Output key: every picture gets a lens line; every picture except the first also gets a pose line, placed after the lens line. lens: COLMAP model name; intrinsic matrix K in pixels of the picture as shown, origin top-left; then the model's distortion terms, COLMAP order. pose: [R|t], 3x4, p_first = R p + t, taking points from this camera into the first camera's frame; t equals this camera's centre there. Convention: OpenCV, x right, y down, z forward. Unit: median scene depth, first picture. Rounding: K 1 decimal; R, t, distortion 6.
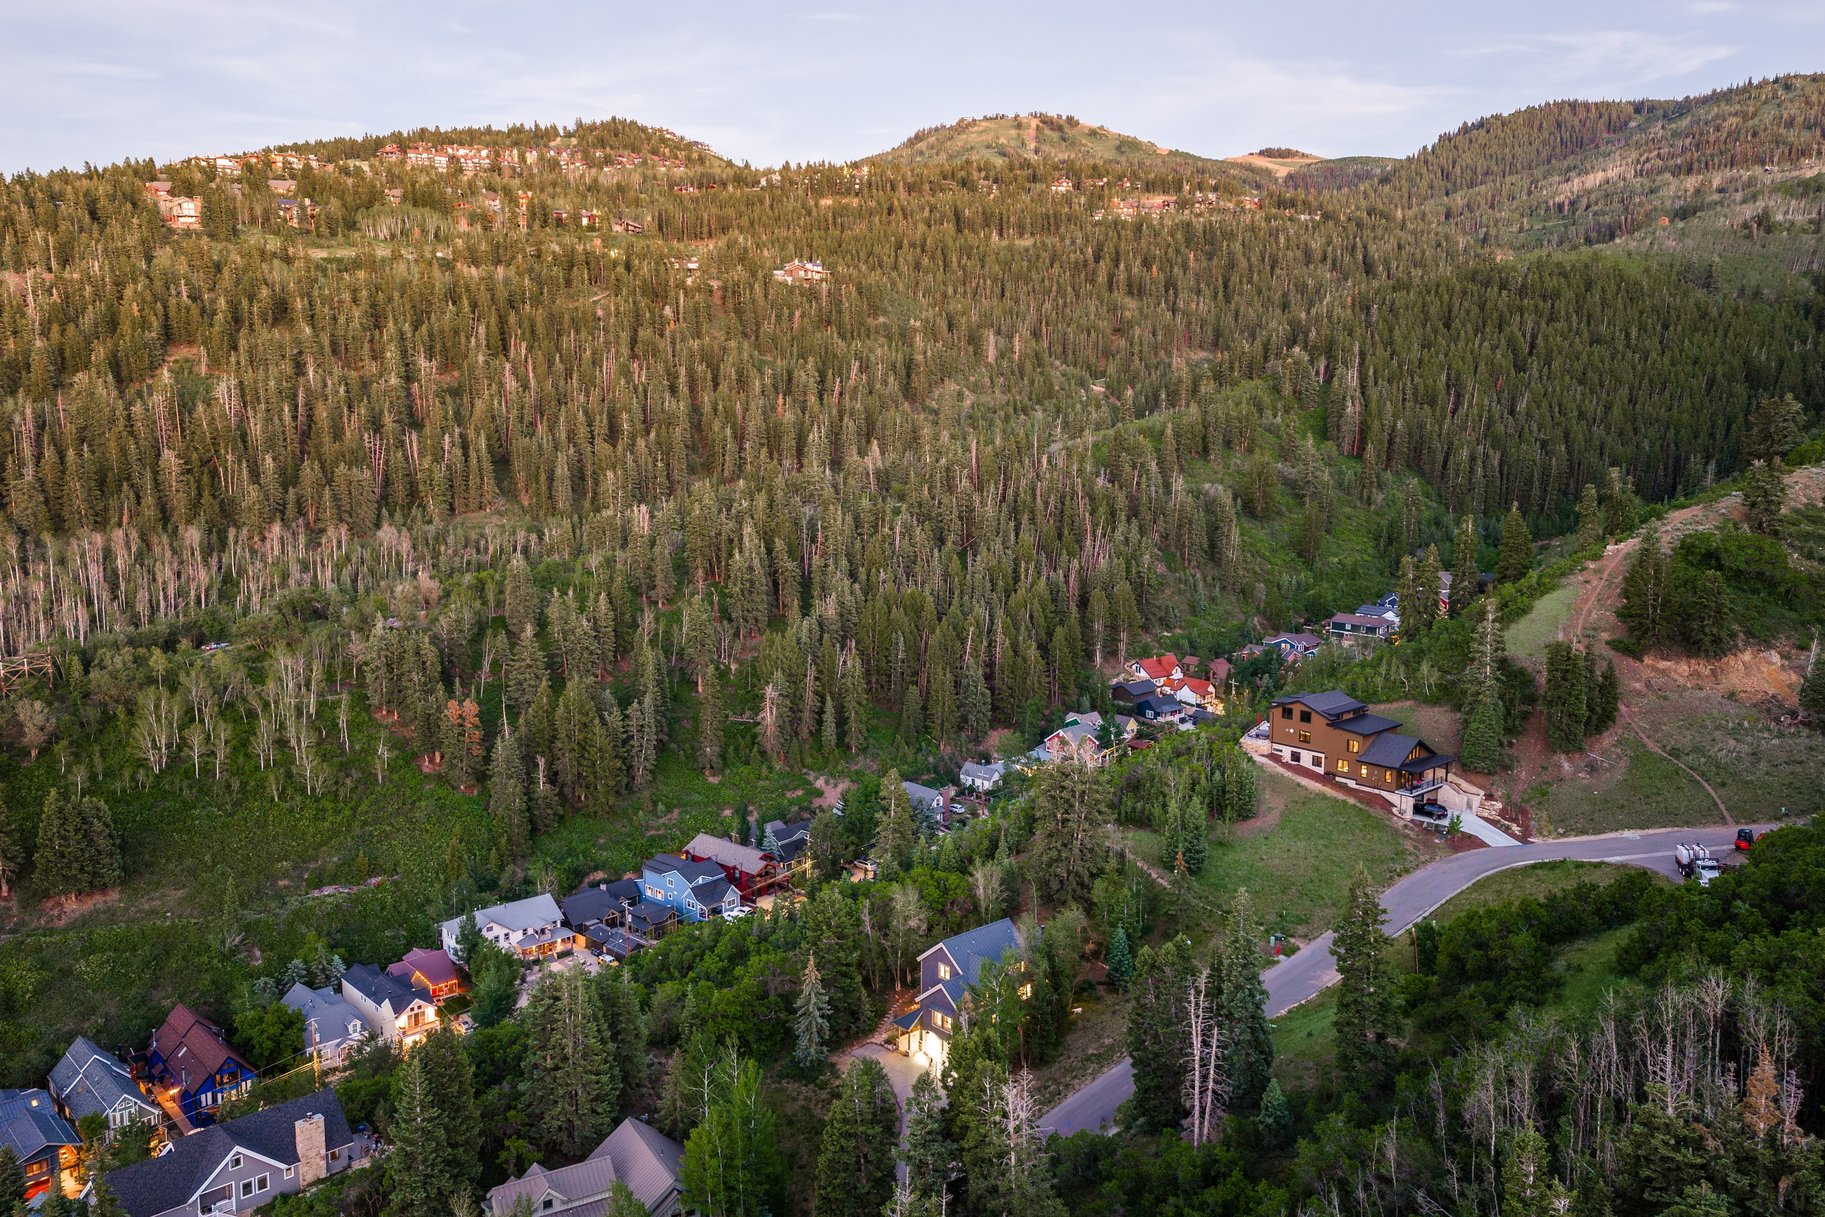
lens RADIAL K [[1484.9, 0, 914.0], [0, 1484.9, 612.4], [0, 0, 1]] dist [0.114991, -0.041382]
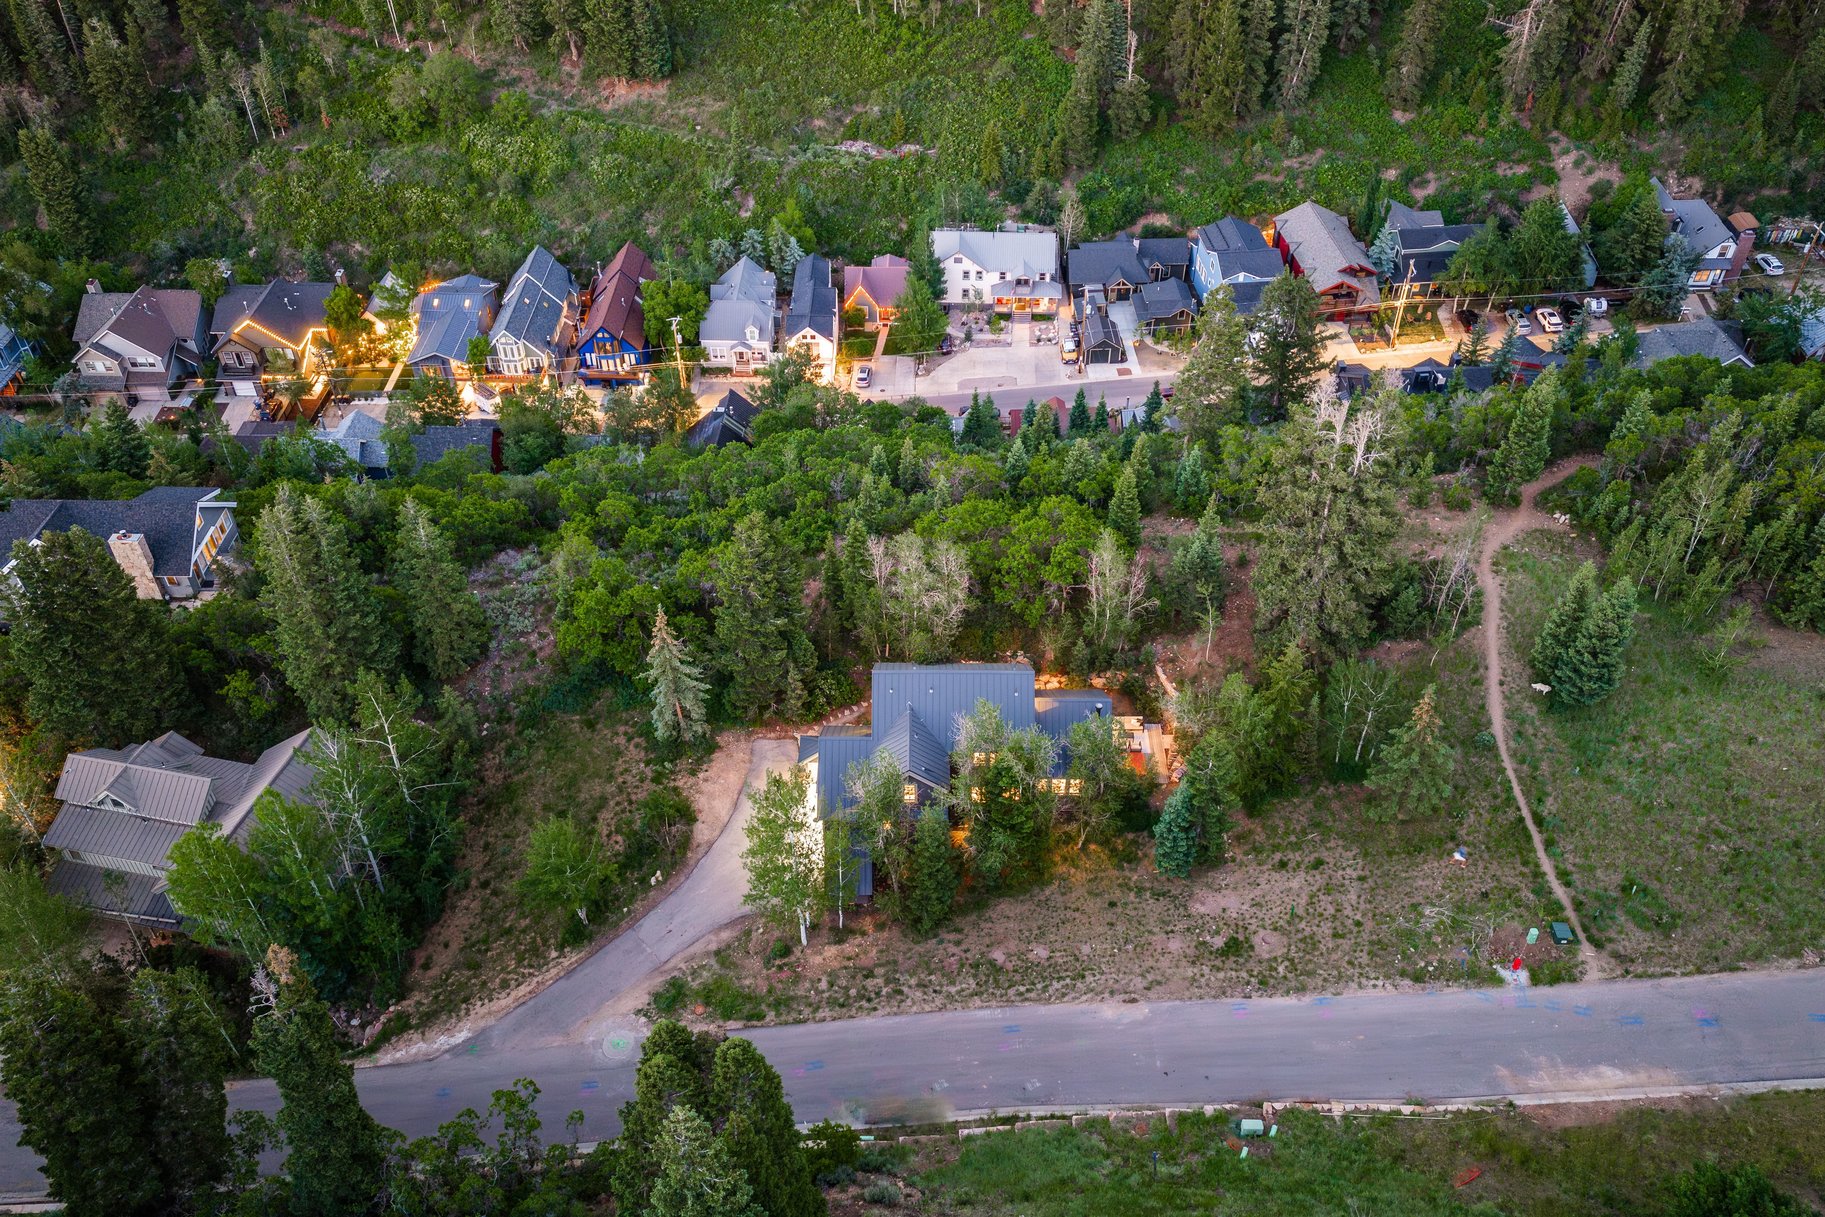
lens RADIAL K [[1484.9, 0, 915.8], [0, 1484.9, 615.5], [0, 0, 1]] dist [0.114991, -0.041382]
pose [[0.736253, 0.442194, -0.512247, 0.126524], [-0.109388, 0.824784, 0.554767, -0.048361], [0.667807, -0.352415, 0.655620, 0.249865]]
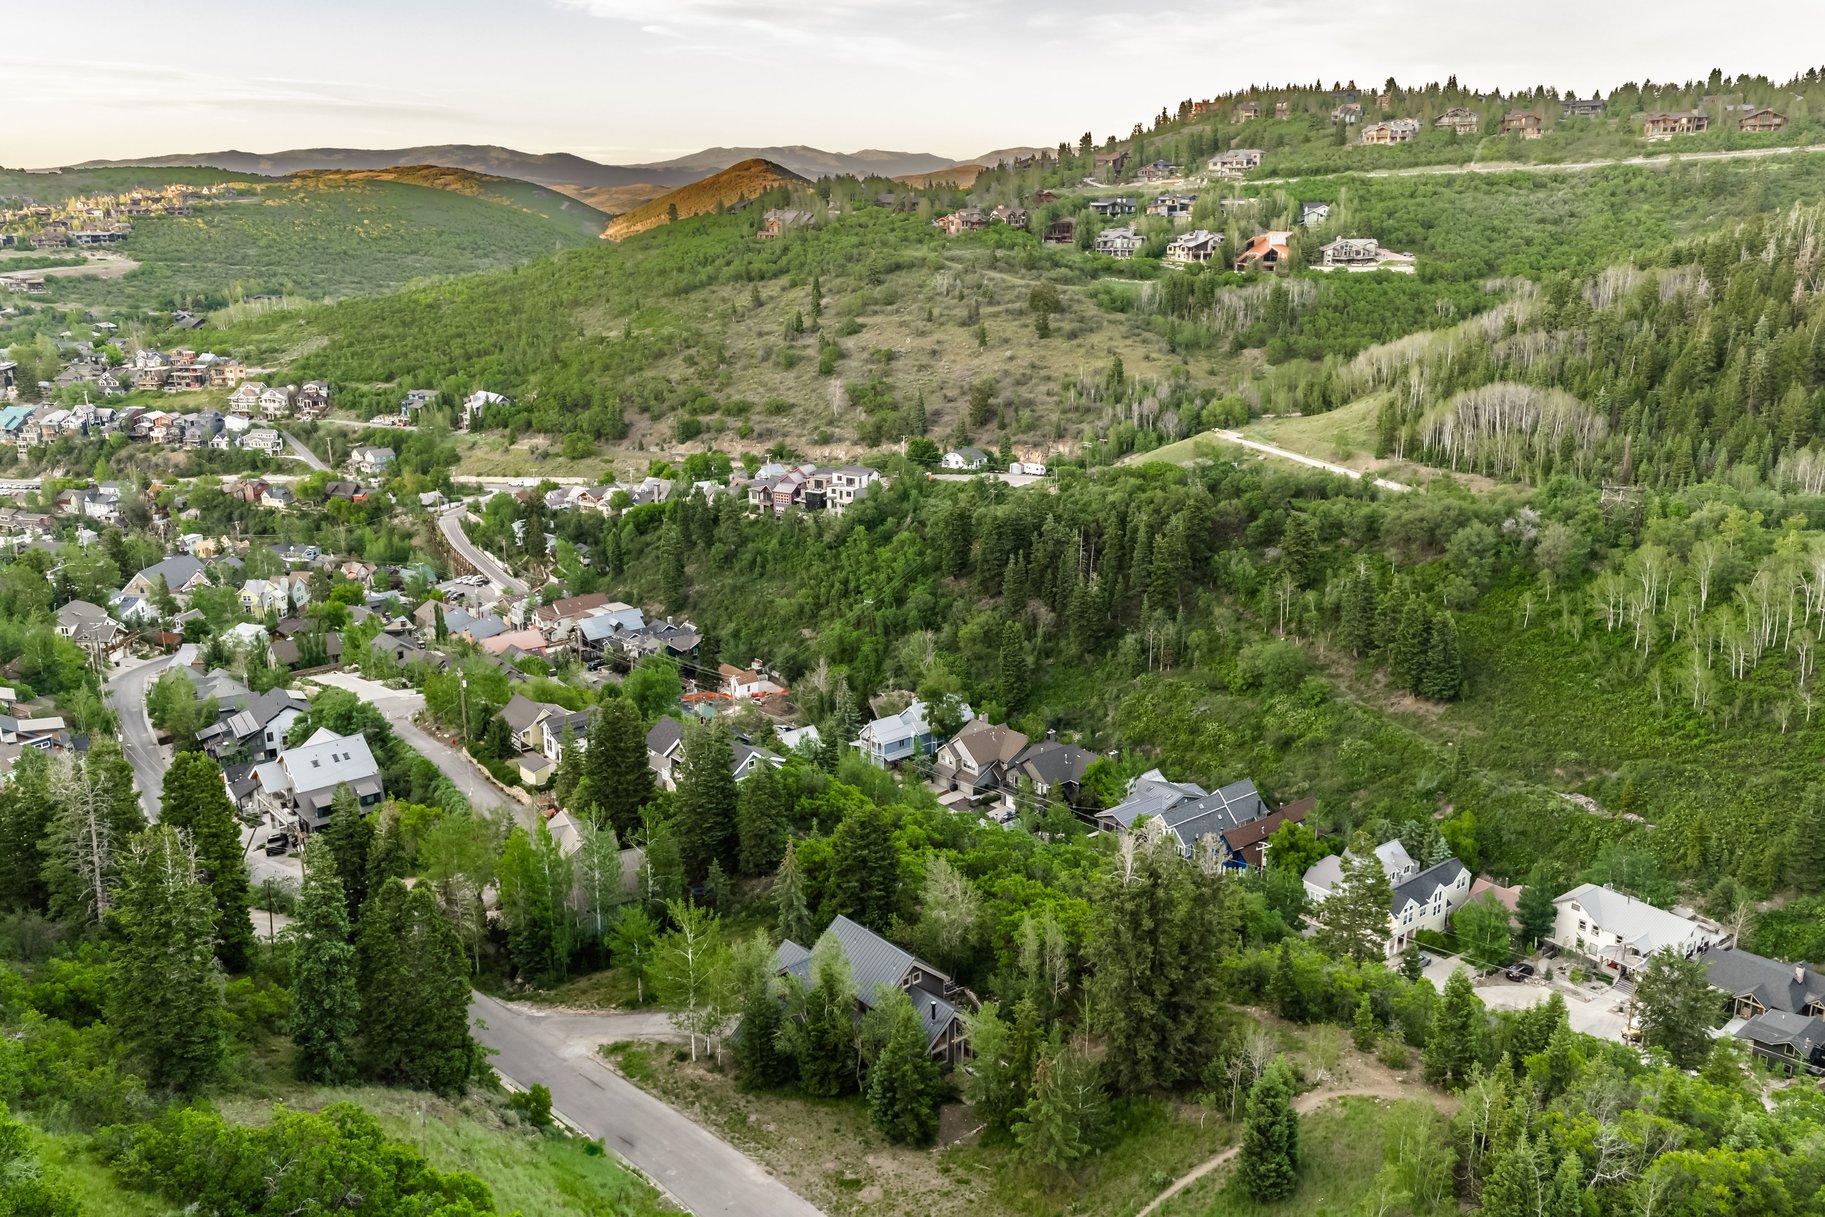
lens RADIAL K [[1484.9, 0, 911.0], [0, 1484.9, 625.2], [0, 0, 1]] dist [0.114991, -0.041382]
pose [[-0.036391, 0.281322, -0.958923, 0.297964], [-0.164123, 0.944847, 0.283421, -0.066089], [0.985768, 0.167696, 0.011787, 0.393842]]
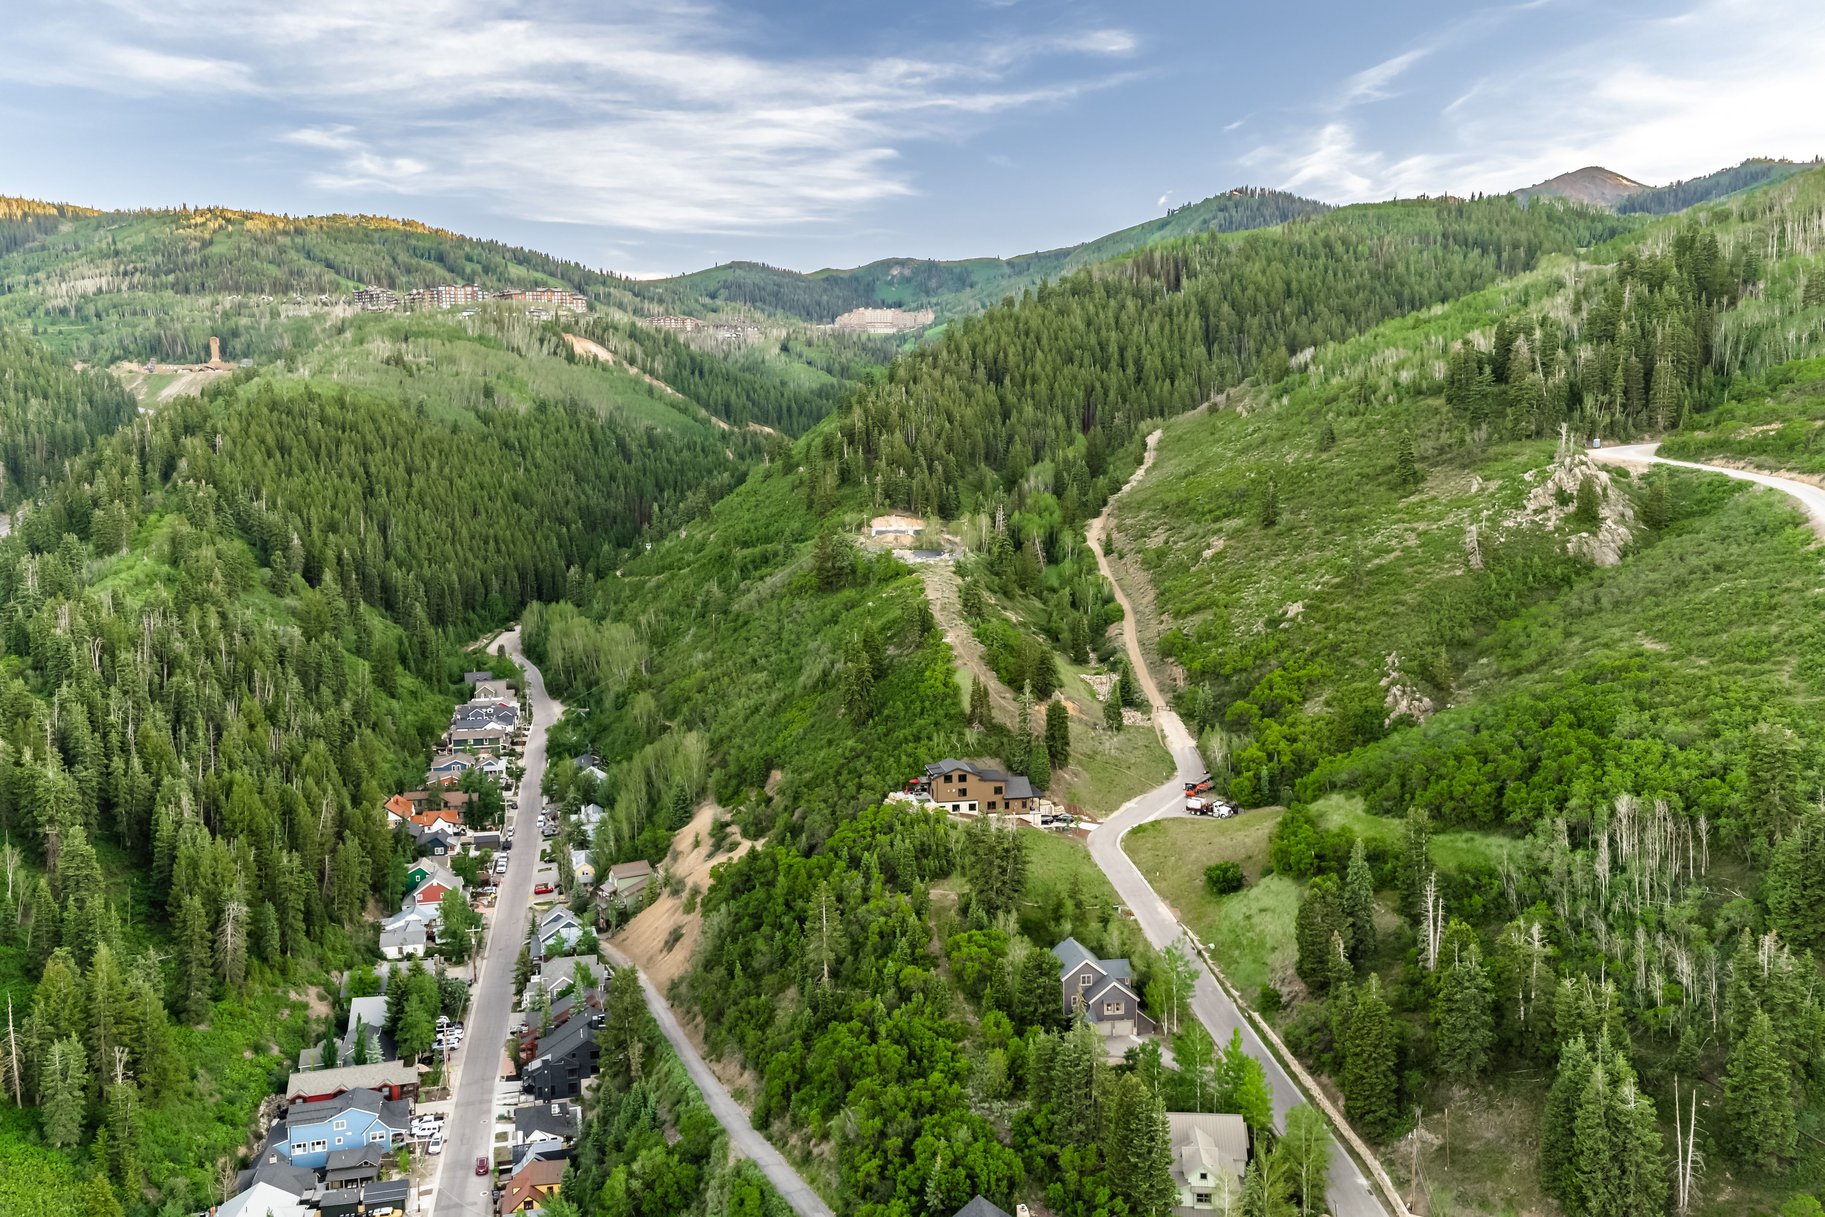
lens RADIAL K [[1484.9, 0, 910.0], [0, 1484.9, 615.6], [0, 0, 1]] dist [0.114991, -0.041382]
pose [[0.560315, -0.101126, 0.822083, -0.482940], [0.149126, 0.988617, 0.019971, -0.063213], [-0.814744, 0.111404, 0.569017, 0.110121]]
